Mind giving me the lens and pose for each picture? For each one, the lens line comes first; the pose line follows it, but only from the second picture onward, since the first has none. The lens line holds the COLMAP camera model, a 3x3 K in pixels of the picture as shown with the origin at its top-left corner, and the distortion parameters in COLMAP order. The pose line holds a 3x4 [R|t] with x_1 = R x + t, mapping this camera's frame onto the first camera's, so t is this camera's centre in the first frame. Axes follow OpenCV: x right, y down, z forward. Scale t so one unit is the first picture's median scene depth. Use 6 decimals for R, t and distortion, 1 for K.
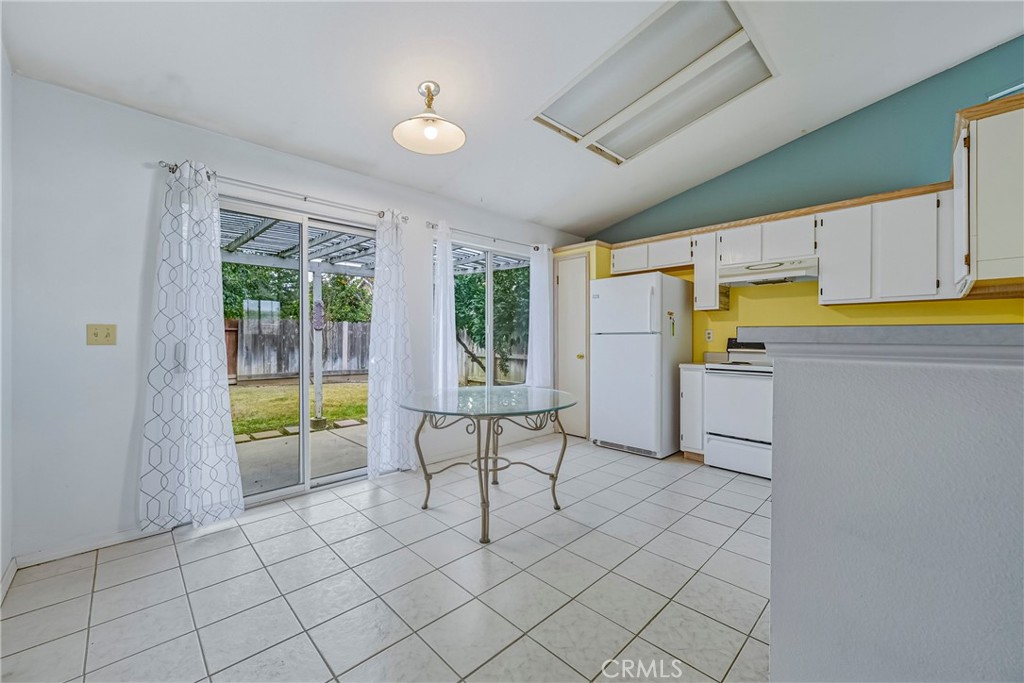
lens RADIAL K [[406.3, 0, 510.2], [0, 406.3, 338.0], [0, 0, 1]] dist [0.000728, -0.000264]
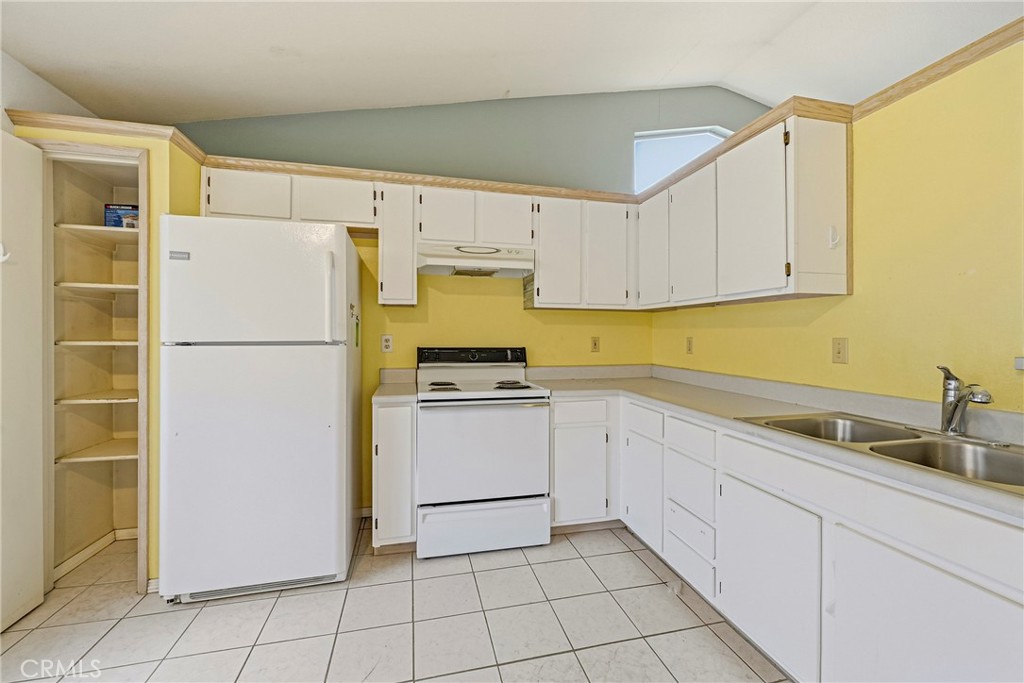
lens RADIAL K [[406.3, 0, 507.6], [0, 406.3, 333.7], [0, 0, 1]] dist [0.000728, -0.000264]
pose [[0.511114, 0.002529, 0.859509, 0.024591], [-0.005253, 0.999986, 0.000181, -0.025284], [-0.859497, -0.004608, 0.511120, 0.542543]]
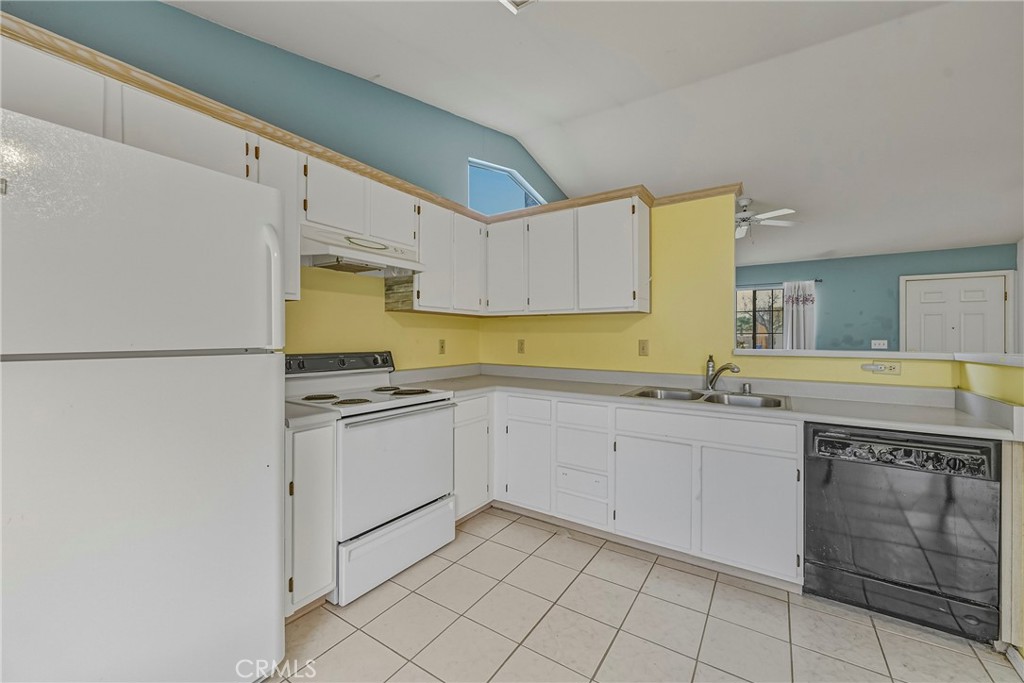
lens RADIAL K [[406.3, 0, 506.6], [0, 406.3, 333.7], [0, 0, 1]] dist [0.000728, -0.000264]
pose [[-0.209007, 0.006893, 0.977890, -0.056212], [-0.006457, 0.999944, -0.008429, -0.025803], [-0.977893, -0.008076, -0.208951, 0.855182]]
